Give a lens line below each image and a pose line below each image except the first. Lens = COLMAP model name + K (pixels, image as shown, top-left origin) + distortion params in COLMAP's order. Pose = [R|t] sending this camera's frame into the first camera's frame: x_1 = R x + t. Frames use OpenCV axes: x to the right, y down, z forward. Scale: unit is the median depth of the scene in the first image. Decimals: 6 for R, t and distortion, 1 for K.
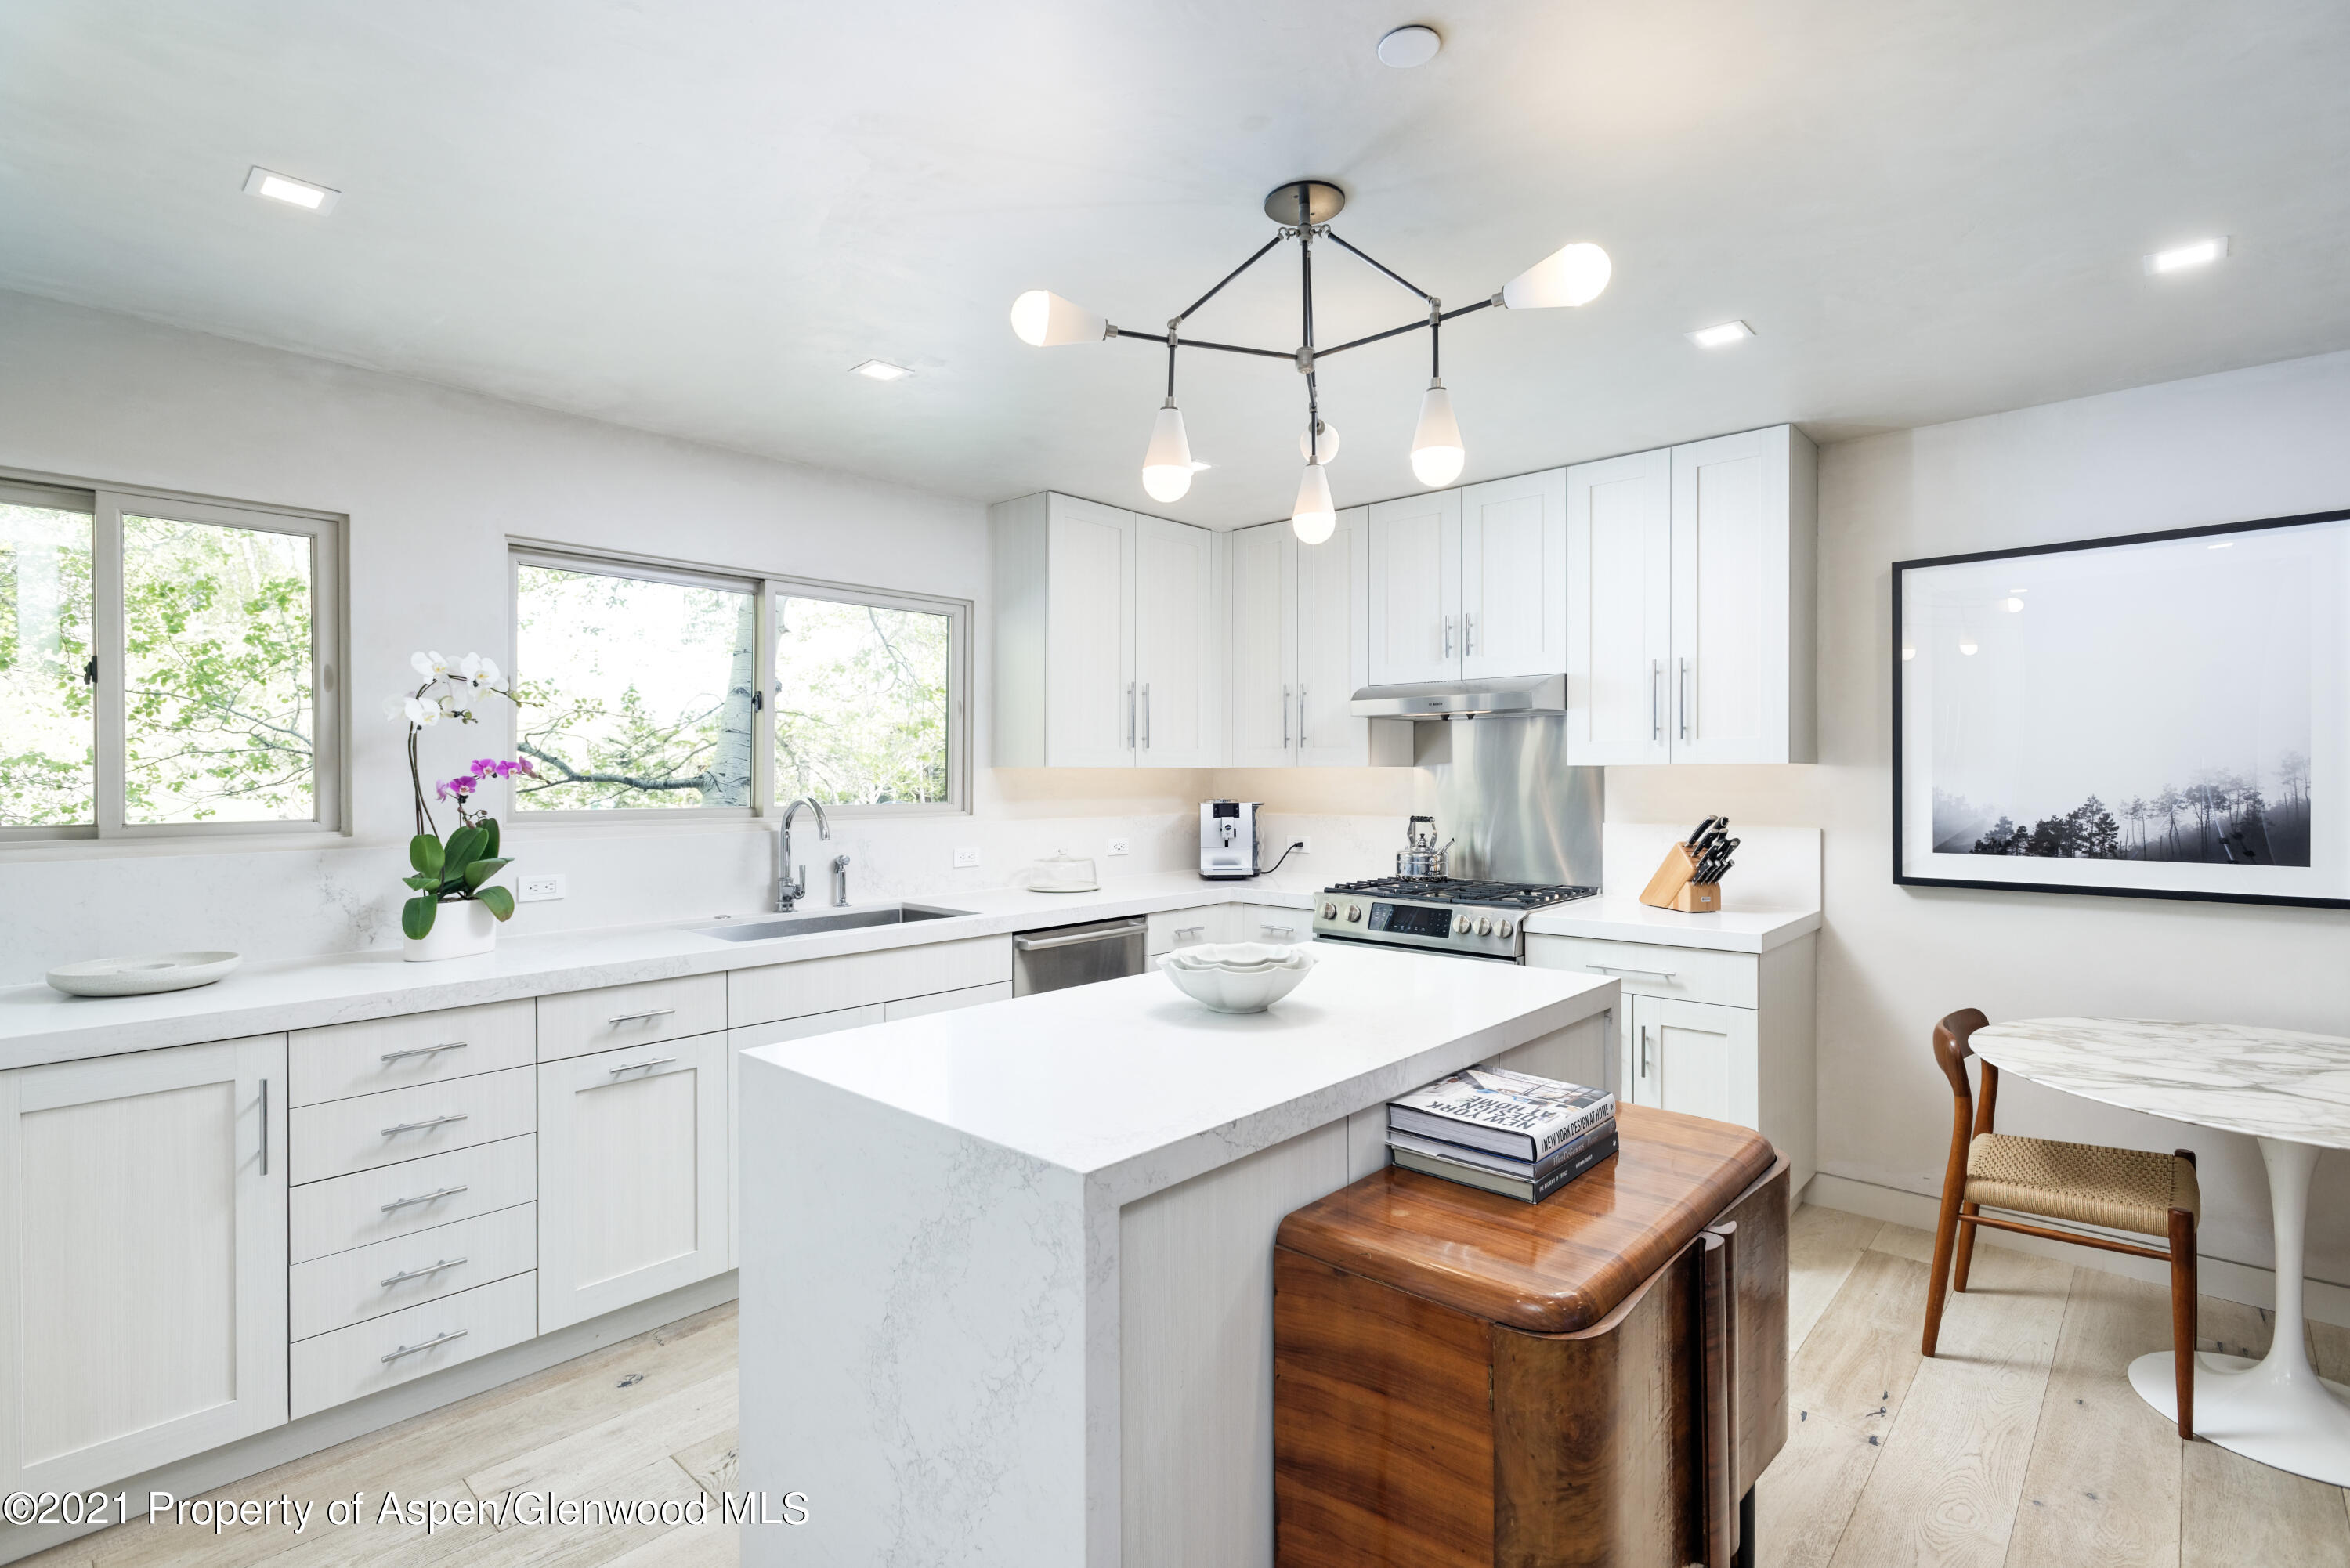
lens RADIAL K [[1110.4, 0, 1299.6], [0, 1110.4, 769.9], [0, 0, 1]] dist [-0.000620, -0.000230]
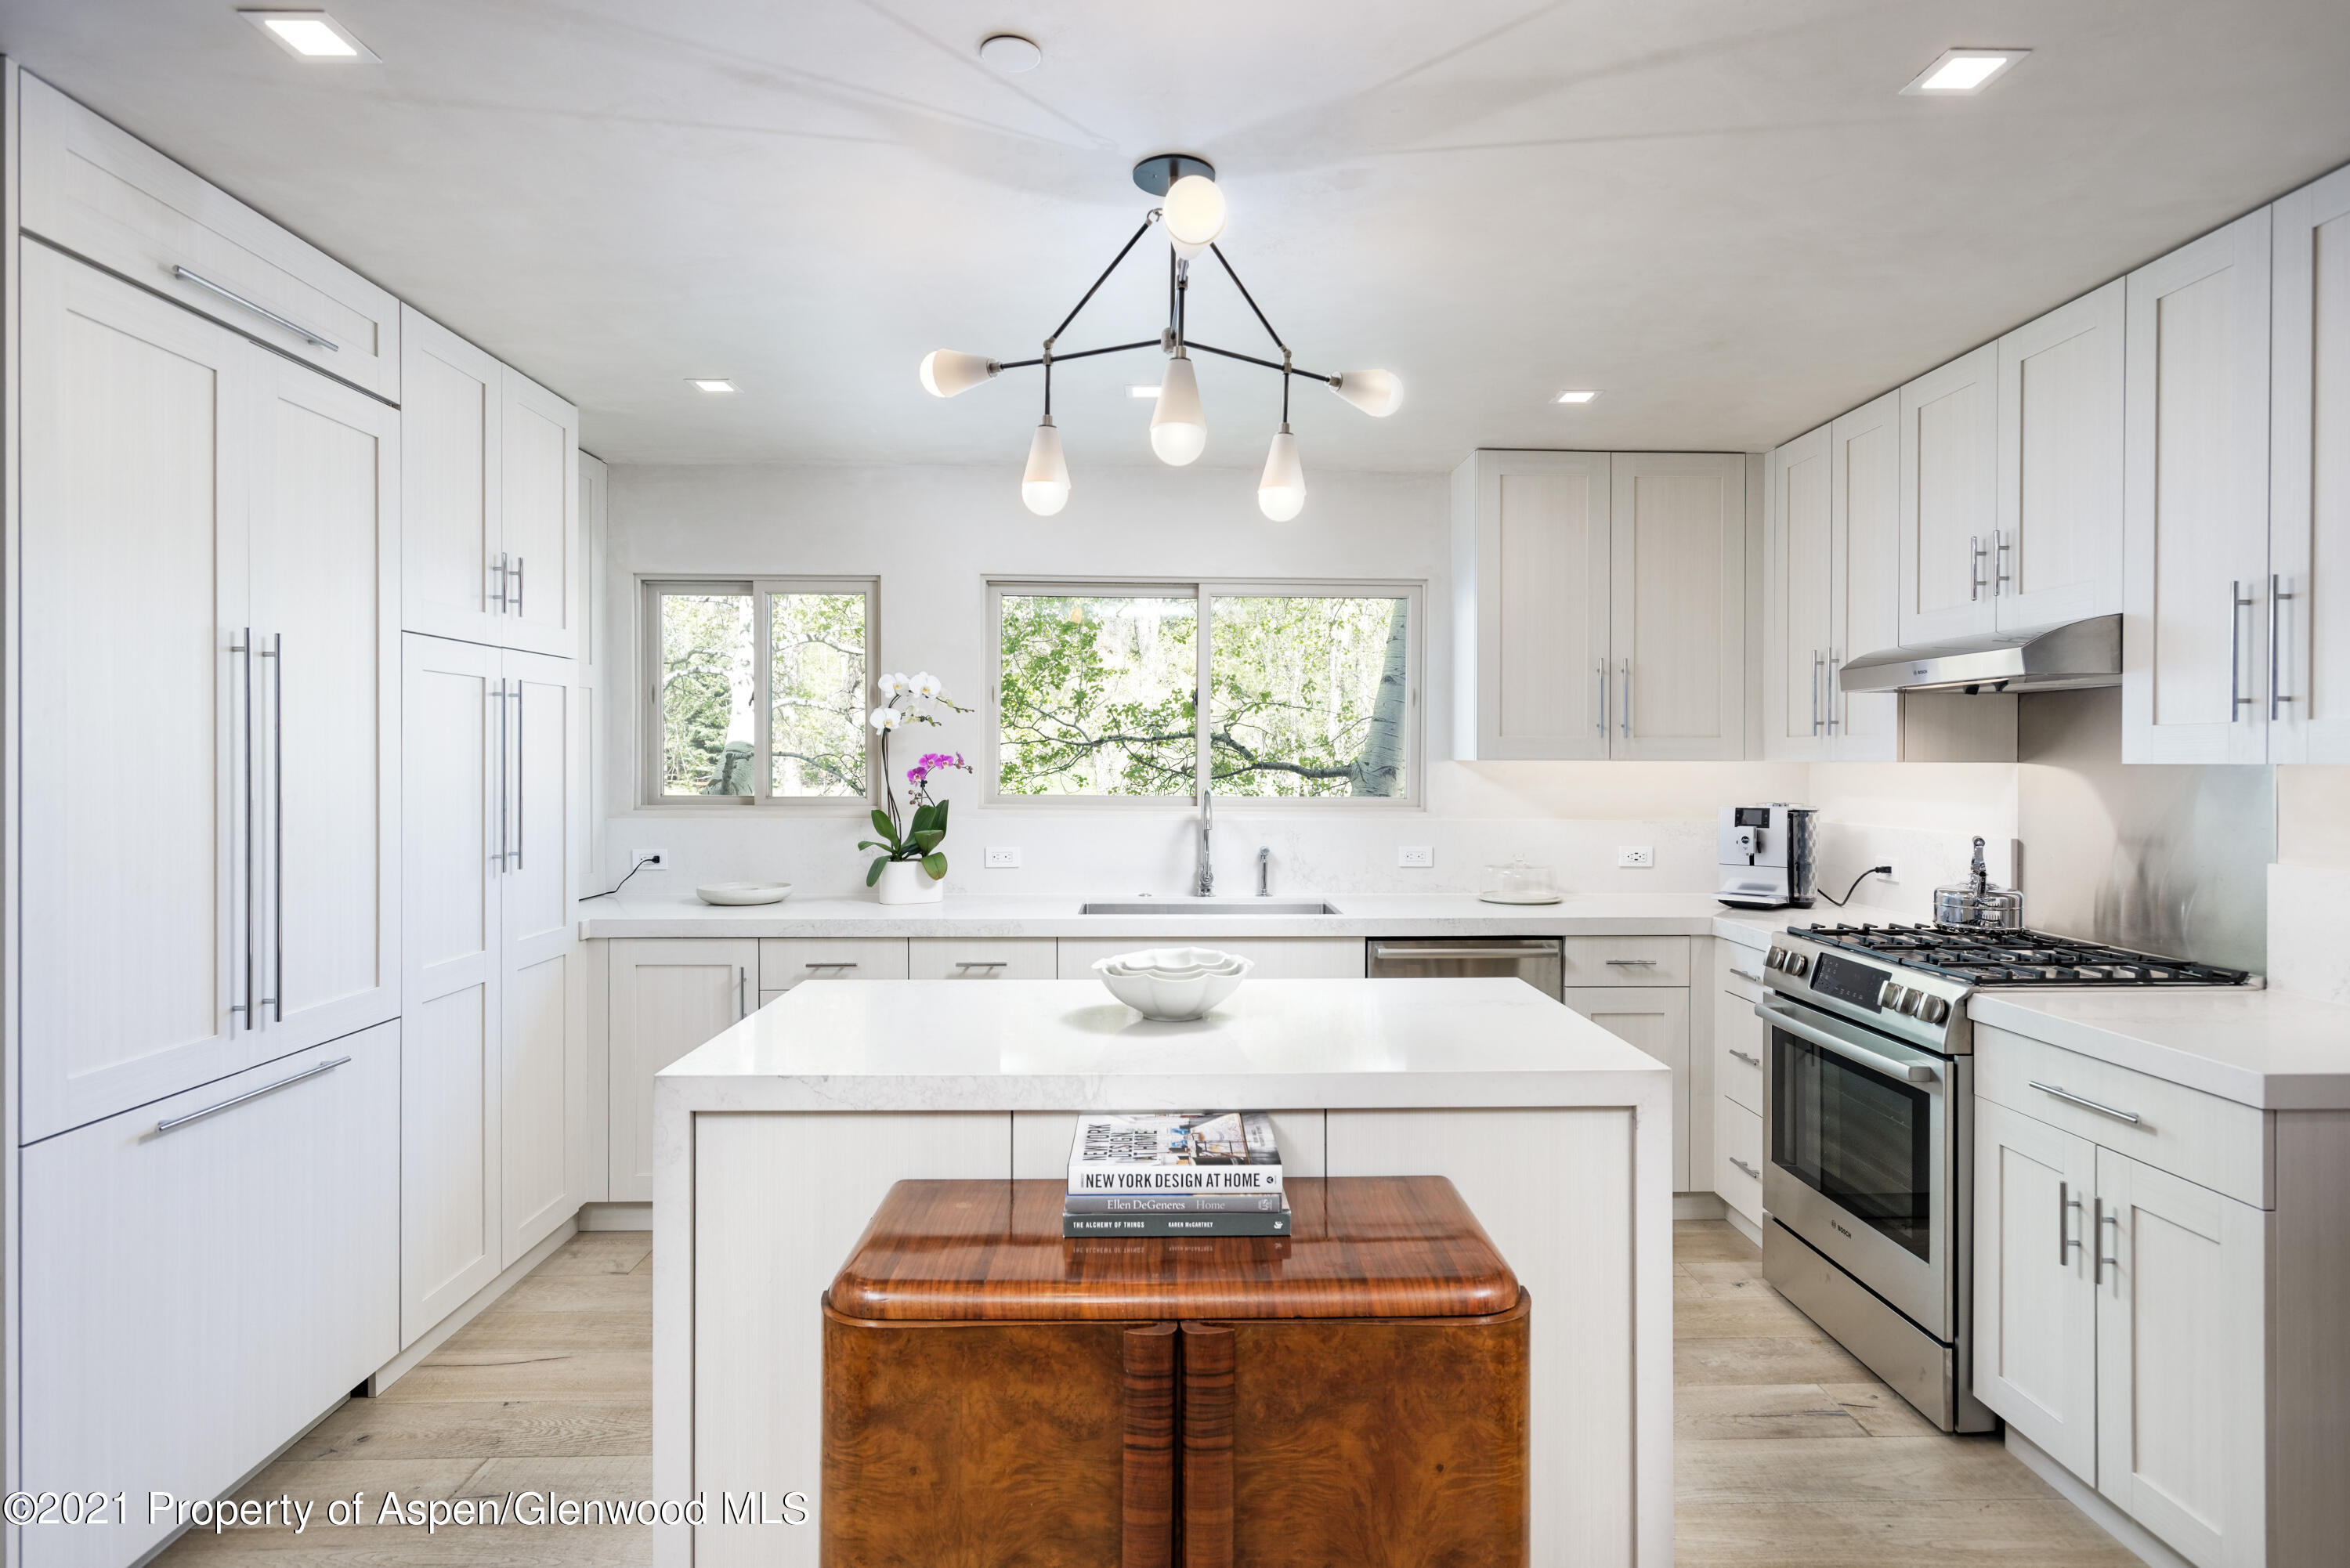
lens RADIAL K [[1328.1, 0, 1181.6], [0, 1328.1, 751.6], [0, 0, 1]] dist [-0.015361, 0.000094]
pose [[0.671915, 0.001805, -0.740626, 0.615506], [-0.003762, 0.999992, -0.000975, -0.011473], [0.740618, 0.003442, 0.671917, 0.174381]]
